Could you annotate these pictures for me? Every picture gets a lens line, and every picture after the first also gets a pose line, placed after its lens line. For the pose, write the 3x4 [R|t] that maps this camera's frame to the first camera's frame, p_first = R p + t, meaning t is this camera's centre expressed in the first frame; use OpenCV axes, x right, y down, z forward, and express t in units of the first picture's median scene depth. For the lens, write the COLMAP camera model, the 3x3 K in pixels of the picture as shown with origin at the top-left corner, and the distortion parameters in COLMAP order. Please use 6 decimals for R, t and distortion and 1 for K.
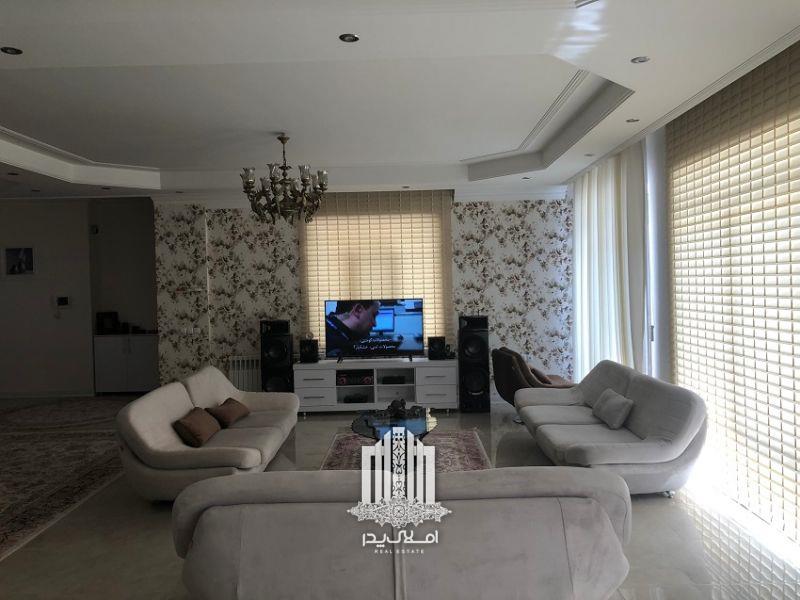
lens RADIAL K [[660.4, 0, 400.0], [0, 660.4, 300.0], [0, 0, 1]] dist [0.081255, -0.119697]
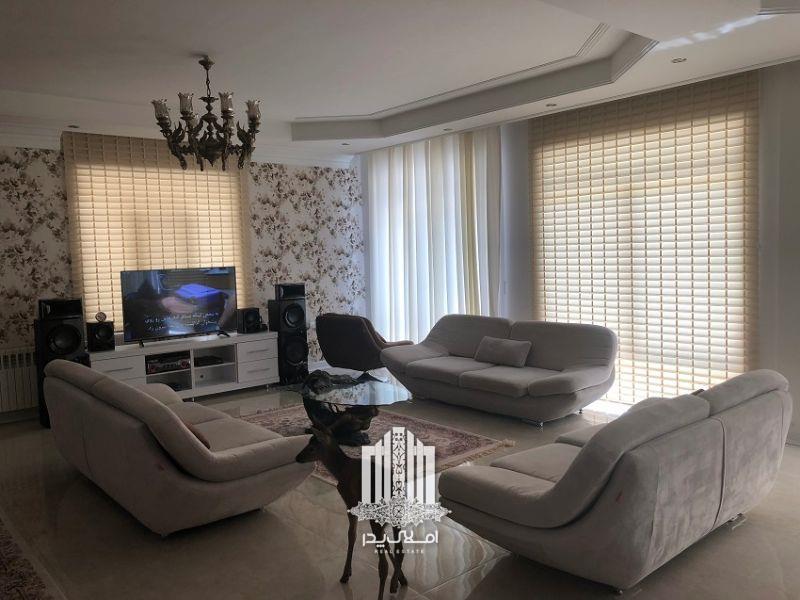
lens RADIAL K [[660.4, 0, 400.0], [0, 660.4, 300.0], [0, 0, 1]] dist [0.081255, -0.119697]
pose [[0.751689, -0.050634, 0.657572, -0.389789], [0.029223, 0.998626, 0.043490, 0.010294], [-0.658870, -0.013475, 0.752136, 0.170359]]
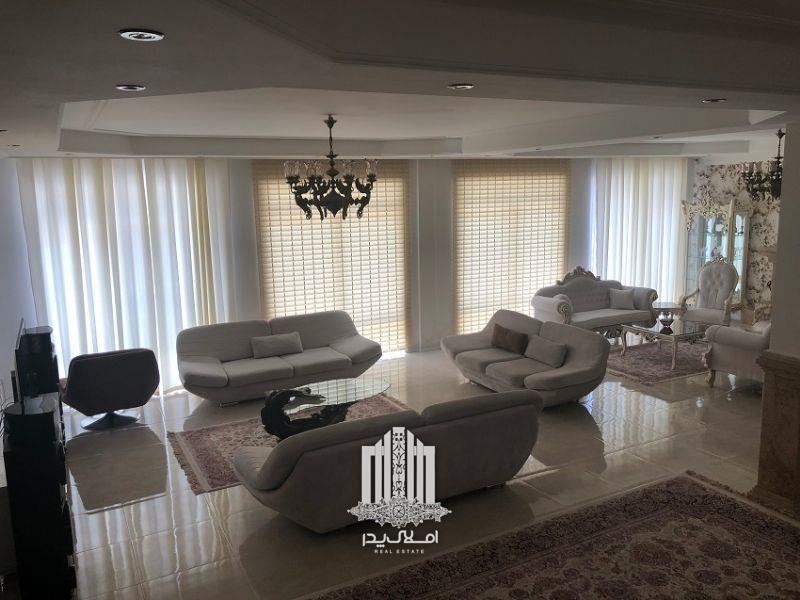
lens RADIAL K [[660.4, 0, 400.0], [0, 660.4, 300.0], [0, 0, 1]] dist [0.081255, -0.119697]
pose [[-0.484027, -0.115851, 0.867350, -0.716375], [0.058002, 0.984770, 0.163903, -0.107648], [-0.873129, 0.129642, -0.469936, 0.973525]]
